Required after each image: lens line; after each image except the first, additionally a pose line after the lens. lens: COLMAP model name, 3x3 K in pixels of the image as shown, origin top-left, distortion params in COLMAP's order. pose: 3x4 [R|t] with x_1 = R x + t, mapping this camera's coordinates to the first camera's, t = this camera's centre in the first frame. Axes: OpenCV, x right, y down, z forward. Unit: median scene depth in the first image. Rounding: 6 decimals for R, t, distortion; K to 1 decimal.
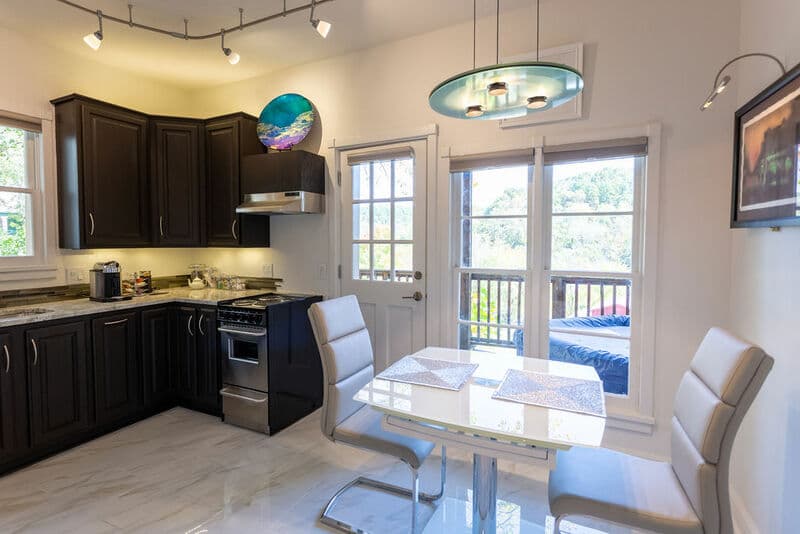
lens RADIAL K [[401.4, 0, 410.3], [0, 401.4, 257.3], [0, 0, 1]] dist [-0.004315, -0.000345]
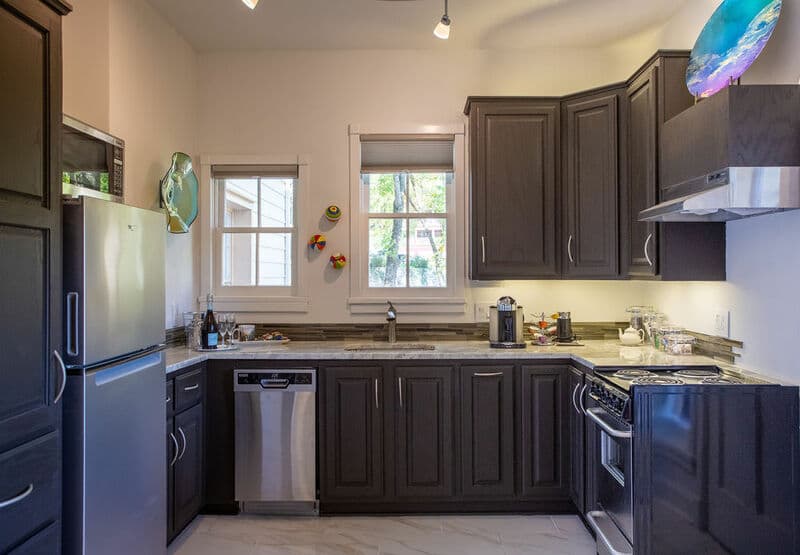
lens RADIAL K [[597.8, 0, 401.4], [0, 597.8, 271.9], [0, 0, 1]] dist [-0.011210, 0.002785]
pose [[0.415812, -0.005028, -0.909437, 0.227036], [-0.034148, 0.999193, -0.021138, -0.005746], [0.908809, 0.039845, 0.415305, 0.322529]]
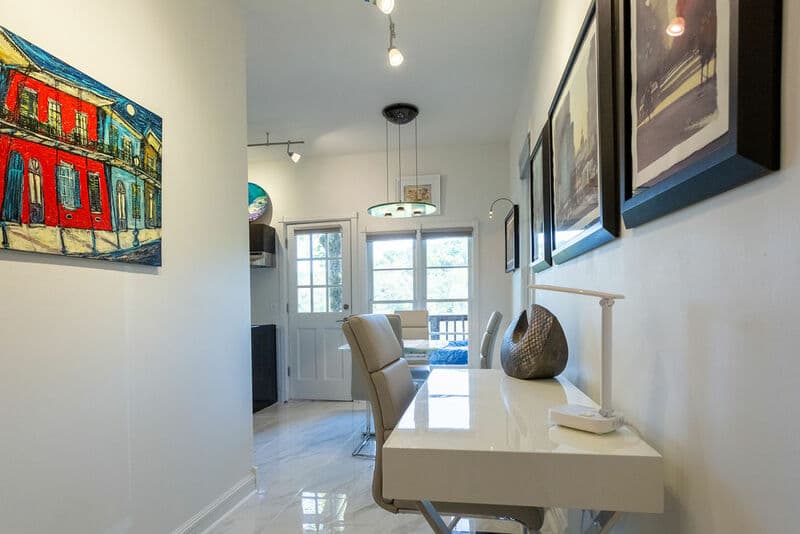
lens RADIAL K [[401.4, 0, 410.3], [0, 401.4, 257.3], [0, 0, 1]] dist [-0.004315, -0.000345]
pose [[0.959598, 0.016495, 0.280889, -0.159329], [0.027836, 0.987818, -0.153105, 0.087768], [-0.279993, 0.154739, 0.947449, -0.493603]]
